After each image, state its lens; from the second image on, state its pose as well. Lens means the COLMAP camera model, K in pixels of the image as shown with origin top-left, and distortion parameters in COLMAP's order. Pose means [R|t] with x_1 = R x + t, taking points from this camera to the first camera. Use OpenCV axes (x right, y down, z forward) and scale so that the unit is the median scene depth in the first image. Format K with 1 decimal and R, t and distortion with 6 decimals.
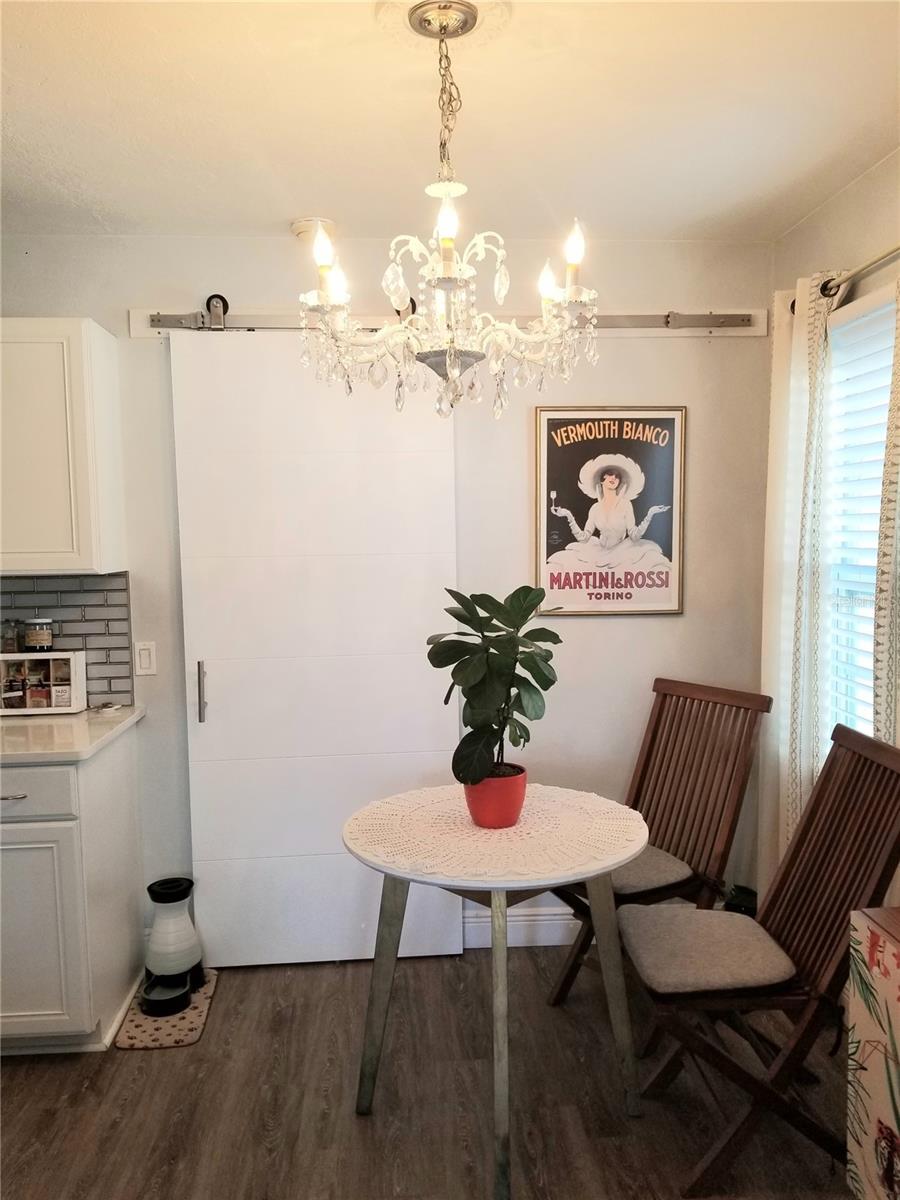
lens RADIAL K [[936.0, 0, 454.0], [0, 936.0, 603.4], [0, 0, 1]] dist [0.047152, -0.074023]
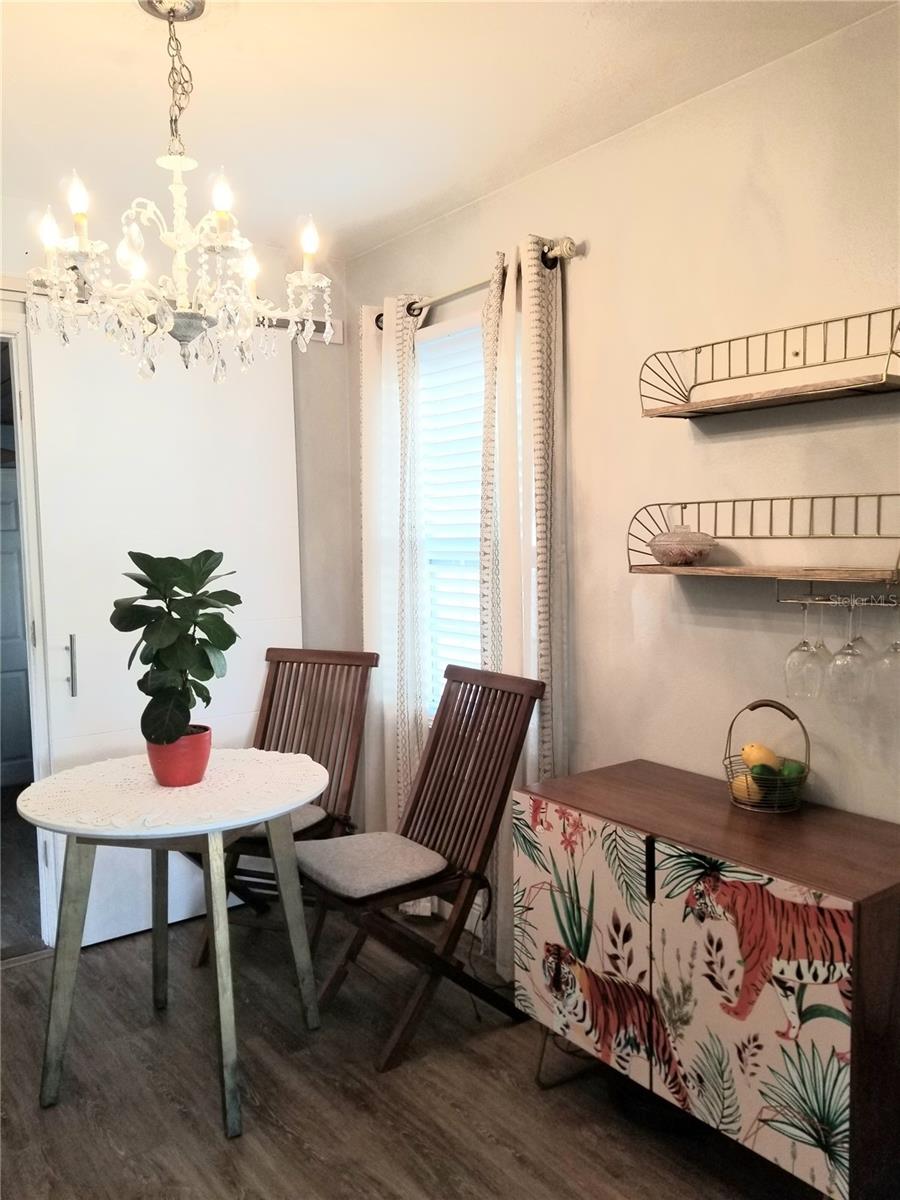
lens RADIAL K [[936.0, 0, 451.5], [0, 936.0, 606.0], [0, 0, 1]] dist [0.047152, -0.074023]
pose [[0.840697, -0.035383, 0.540349, -0.262047], [0.040874, 0.999163, 0.001835, 0.051970], [-0.539961, 0.020544, 0.841439, -0.034170]]
